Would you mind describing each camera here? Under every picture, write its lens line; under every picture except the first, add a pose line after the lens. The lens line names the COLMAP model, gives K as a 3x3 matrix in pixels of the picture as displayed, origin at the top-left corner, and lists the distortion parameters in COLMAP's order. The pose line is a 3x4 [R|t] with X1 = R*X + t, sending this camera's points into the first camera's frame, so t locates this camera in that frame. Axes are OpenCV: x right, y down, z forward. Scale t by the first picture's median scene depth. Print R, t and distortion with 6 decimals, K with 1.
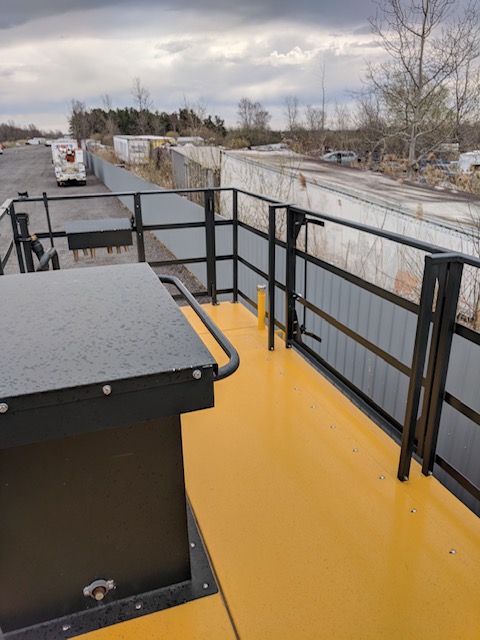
lens RADIAL K [[481.3, 0, 241.5], [0, 481.3, 333.8], [0, 0, 1]] dist [-0.001874, 0.001663]
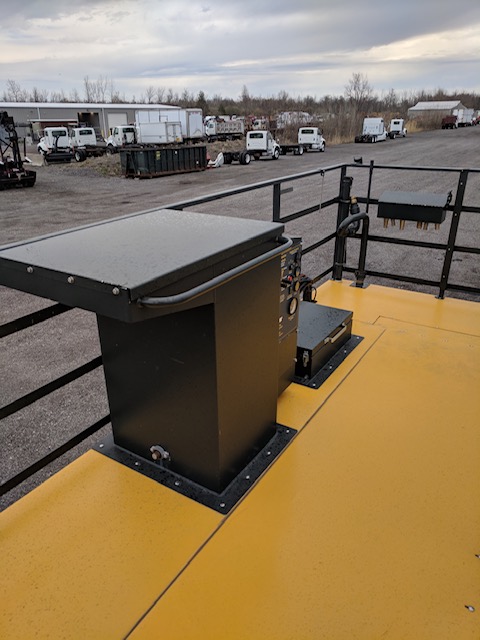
lens RADIAL K [[481.3, 0, 241.5], [0, 481.3, 333.8], [0, 0, 1]] dist [-0.001874, 0.001663]
pose [[0.623526, 0.337051, -0.705416, 0.291286], [-0.299360, 0.936458, 0.182837, -0.039946], [0.722218, 0.097170, 0.684806, 0.092305]]
